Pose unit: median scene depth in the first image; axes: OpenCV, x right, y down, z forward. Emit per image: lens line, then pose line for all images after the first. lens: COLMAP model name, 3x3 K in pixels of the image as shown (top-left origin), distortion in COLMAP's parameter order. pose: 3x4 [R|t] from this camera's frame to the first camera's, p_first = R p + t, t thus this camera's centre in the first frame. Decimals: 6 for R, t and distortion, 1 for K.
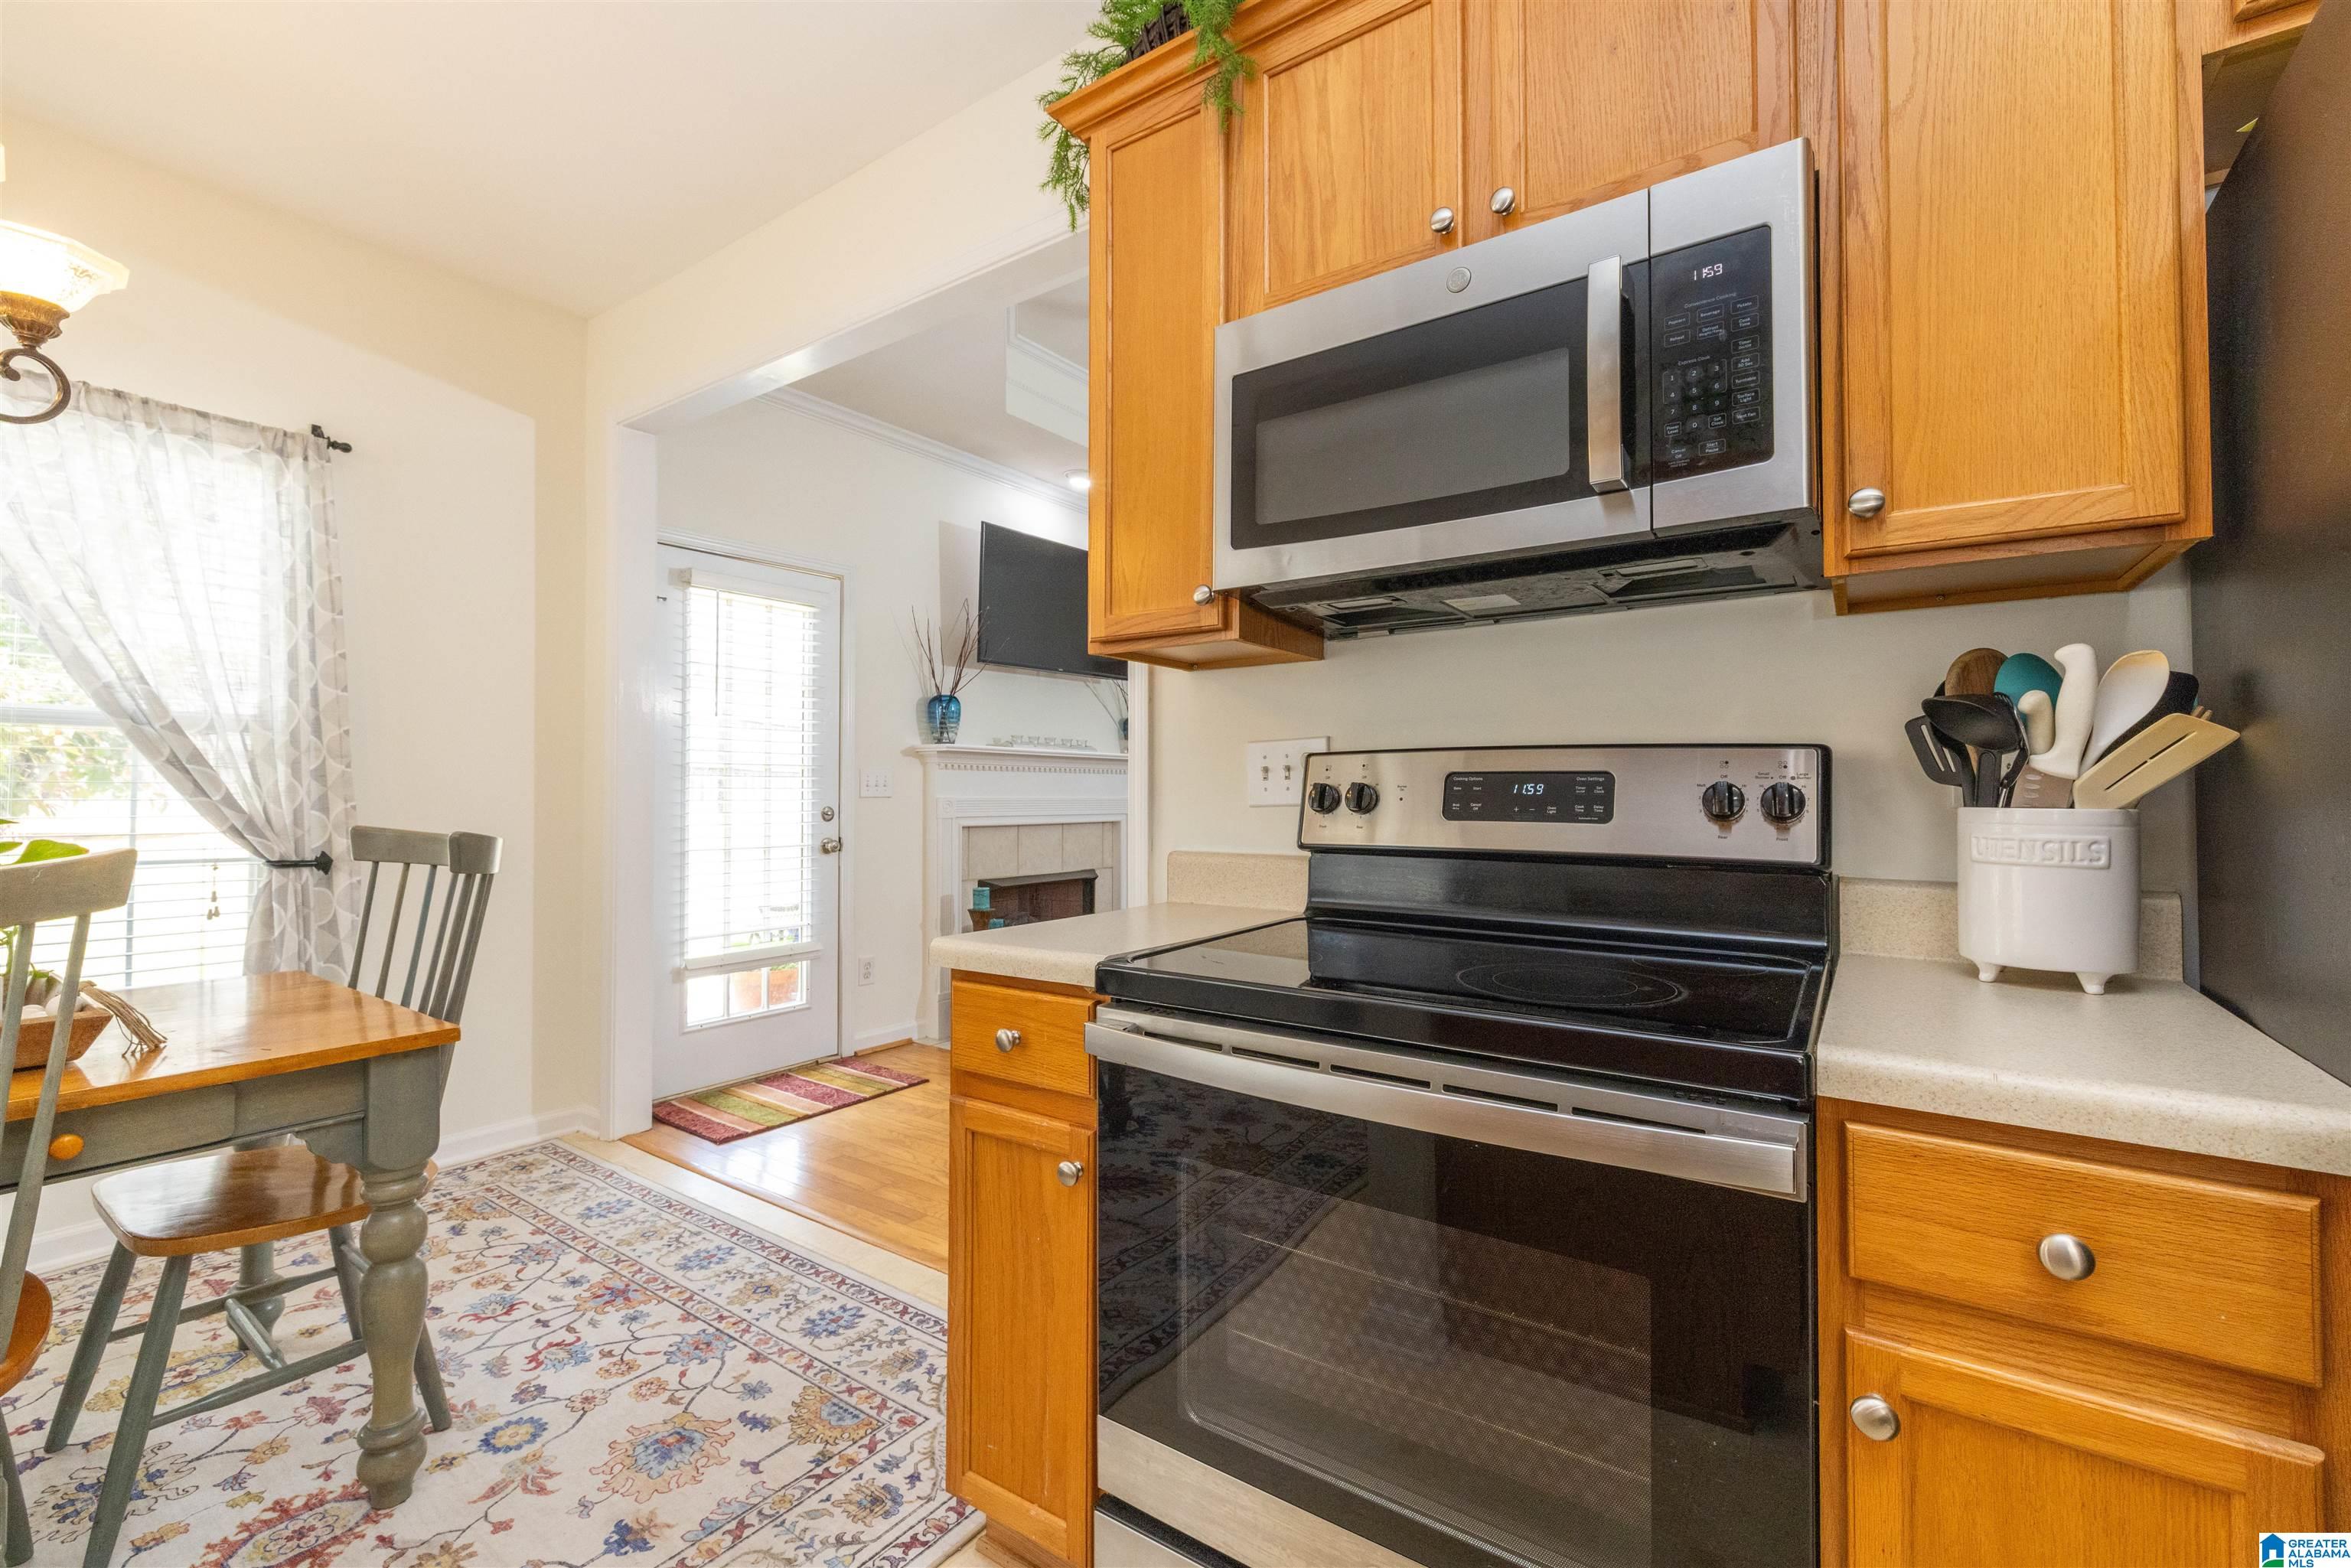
lens RADIAL K [[998.1, 0, 1171.5], [0, 998.1, 770.9], [0, 0, 1]] dist [-0.000556, -0.000374]
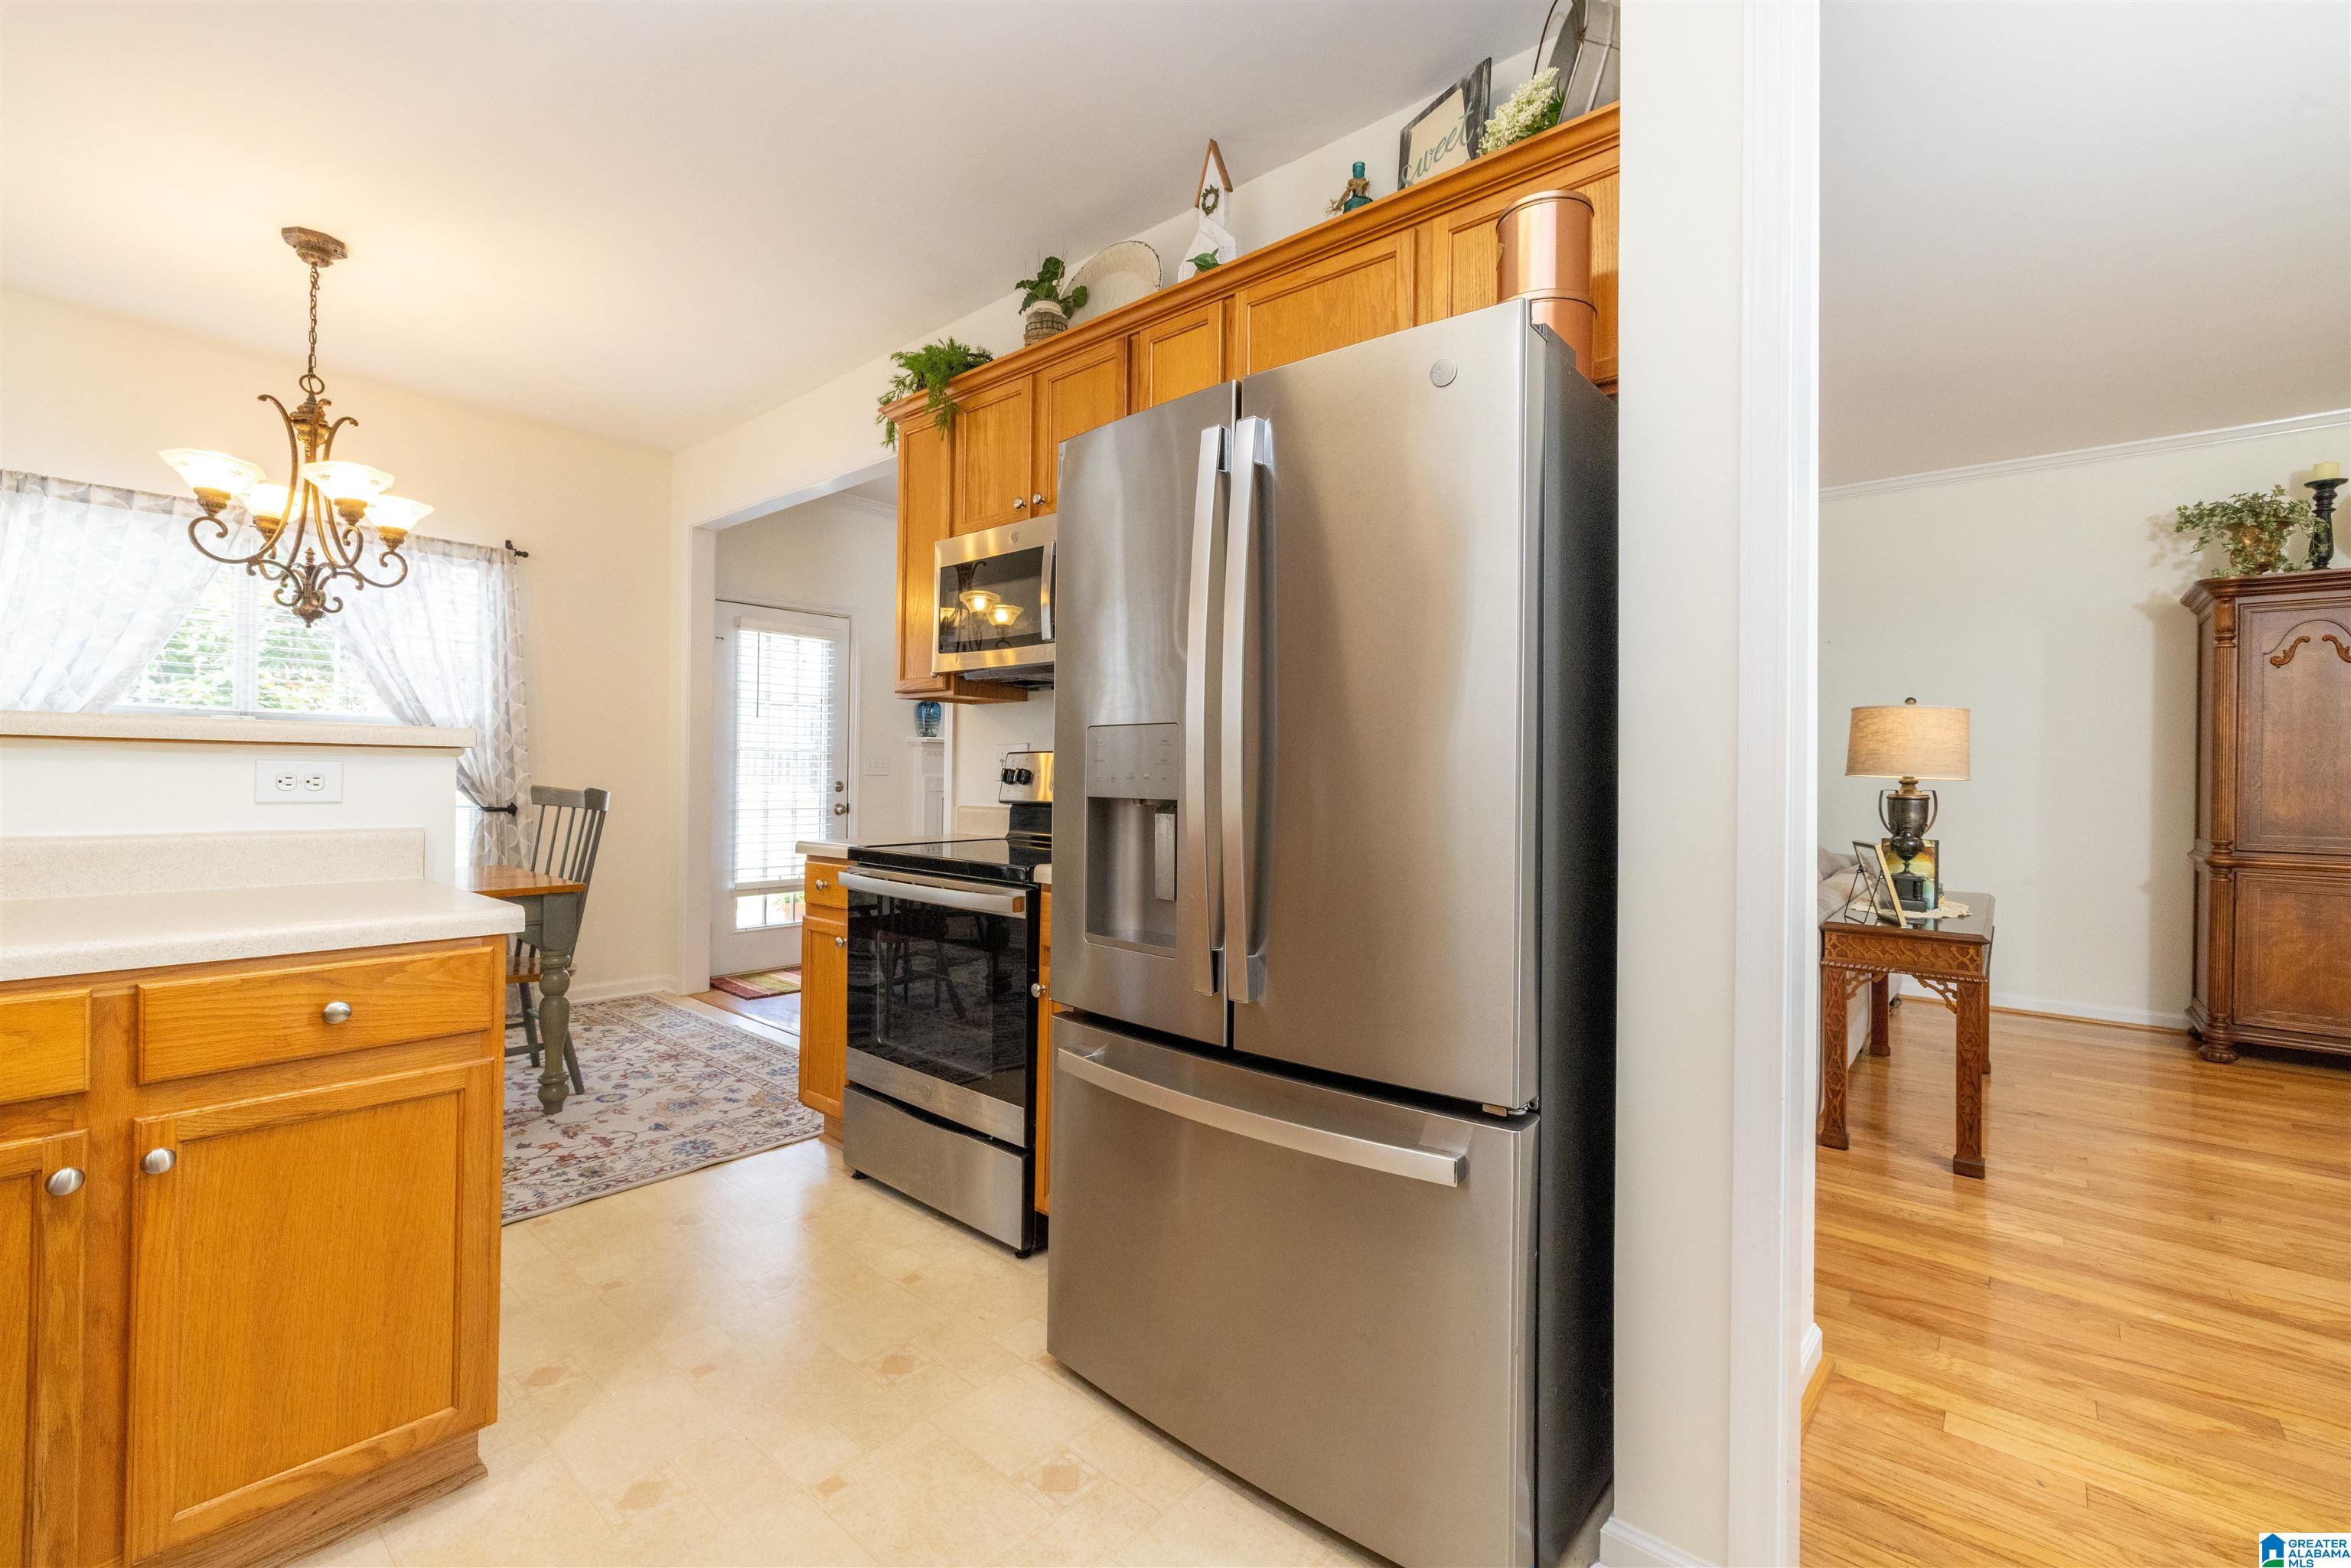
lens RADIAL K [[984.1, 0, 1165.5], [0, 984.1, 769.6], [0, 0, 1]] dist [-0.002138, 0.000560]
pose [[0.995009, 0.013541, -0.098858, 0.489143], [-0.012103, 0.999812, 0.015132, -0.014011], [0.099044, -0.013860, 0.994987, -0.649120]]
